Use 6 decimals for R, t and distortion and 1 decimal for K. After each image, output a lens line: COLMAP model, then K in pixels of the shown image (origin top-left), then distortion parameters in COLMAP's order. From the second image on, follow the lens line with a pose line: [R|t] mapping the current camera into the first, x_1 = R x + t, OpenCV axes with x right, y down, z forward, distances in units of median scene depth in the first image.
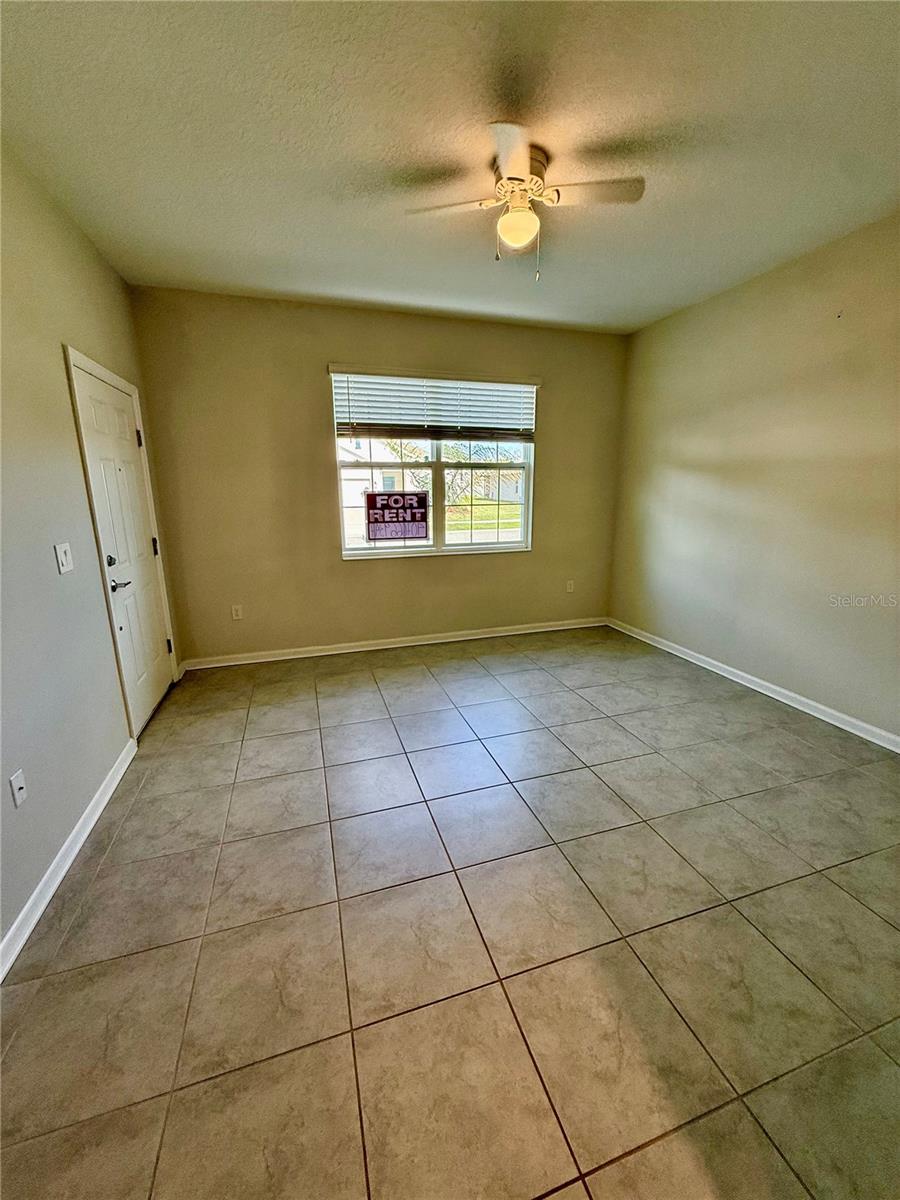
lens RADIAL K [[478.9, 0, 450.0], [0, 478.9, 600.0], [0, 0, 1]] dist [0.001105, -0.000018]
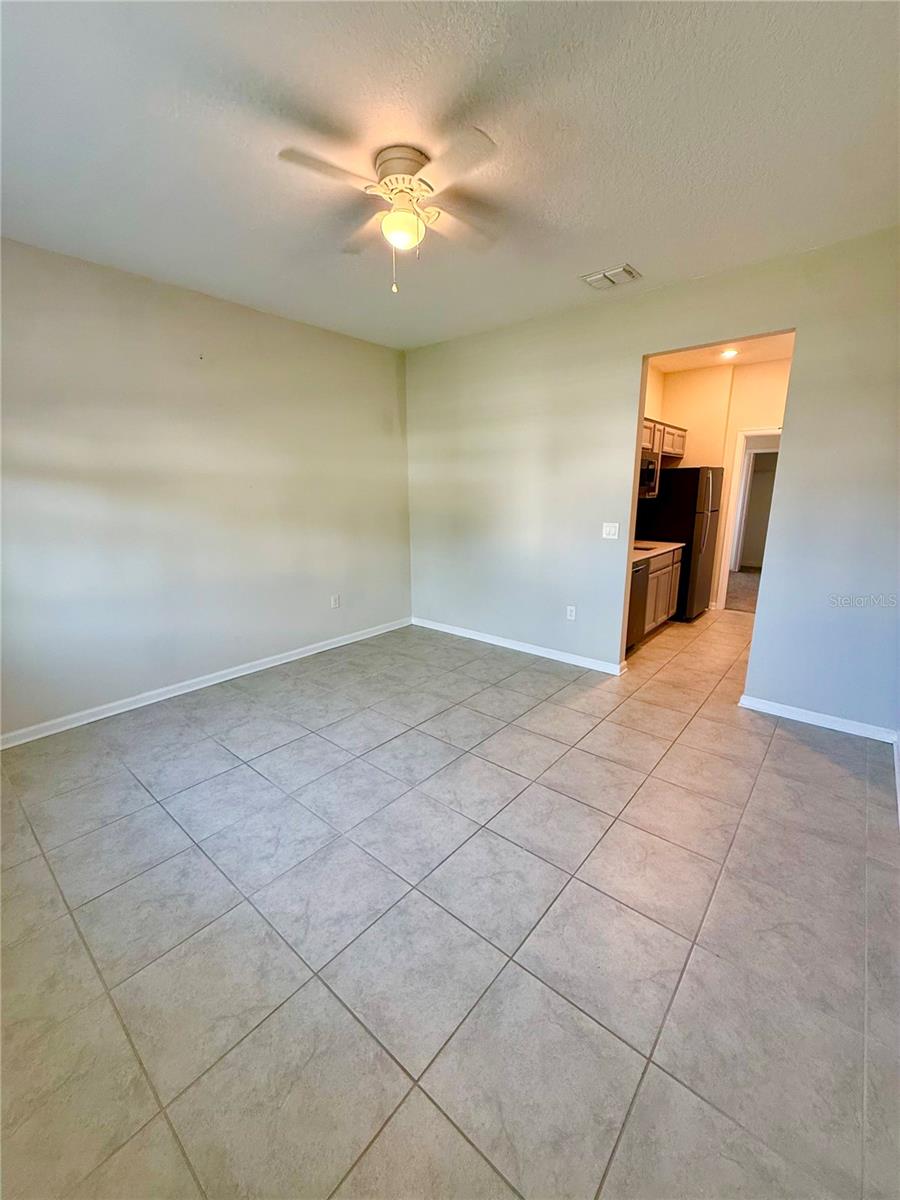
lens RADIAL K [[478.9, 0, 450.0], [0, 478.9, 600.0], [0, 0, 1]] dist [0.001105, -0.000018]
pose [[-0.529973, -0.185983, 0.827369, -0.612391], [0.207489, 0.917559, 0.339165, -0.295597], [-0.822239, 0.351419, -0.447692, 1.175004]]
